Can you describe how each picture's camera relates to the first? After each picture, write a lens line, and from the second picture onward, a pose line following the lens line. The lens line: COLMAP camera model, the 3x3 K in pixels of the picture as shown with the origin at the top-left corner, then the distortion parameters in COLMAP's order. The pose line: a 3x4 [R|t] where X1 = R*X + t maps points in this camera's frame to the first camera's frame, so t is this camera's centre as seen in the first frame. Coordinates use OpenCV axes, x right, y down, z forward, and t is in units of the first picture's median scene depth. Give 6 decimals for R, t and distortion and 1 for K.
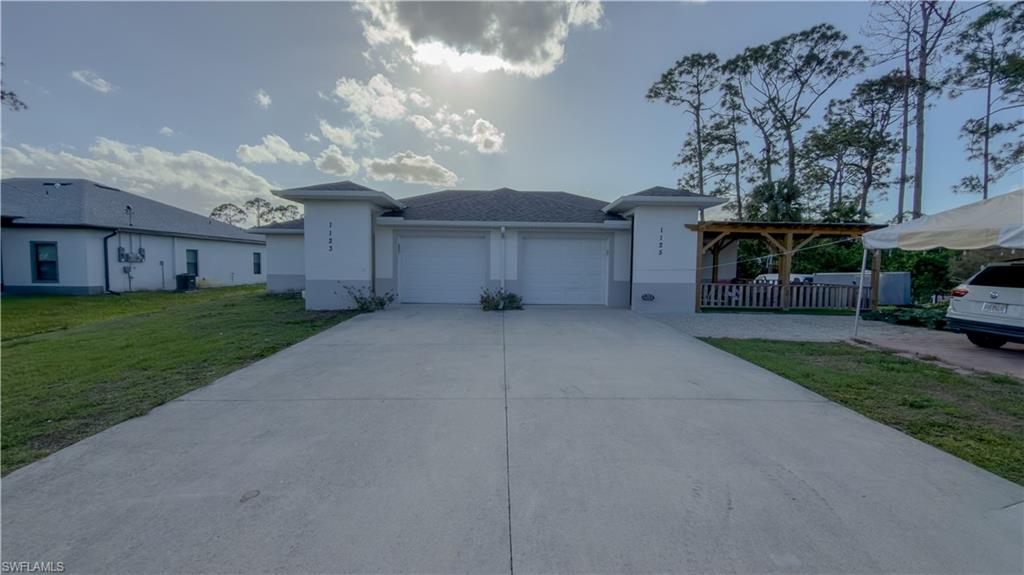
lens RADIAL K [[424.8, 0, 512.0], [0, 424.8, 287.5], [0, 0, 1]] dist [-0.023809, 0.018339]
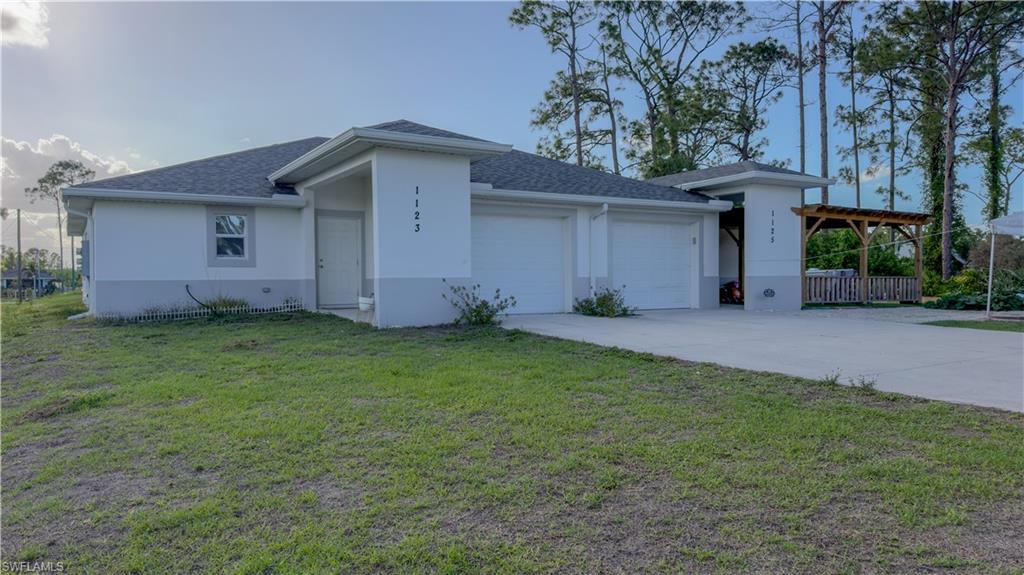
lens RADIAL K [[724.0, 0, 512.0], [0, 724.0, 287.5], [0, 0, 1]] dist [-0.000772, -0.000418]
pose [[0.876171, -0.023454, 0.481429, -0.526161], [0.043777, 0.998559, -0.031025, 0.022475], [-0.480008, 0.048259, 0.875936, -0.004778]]
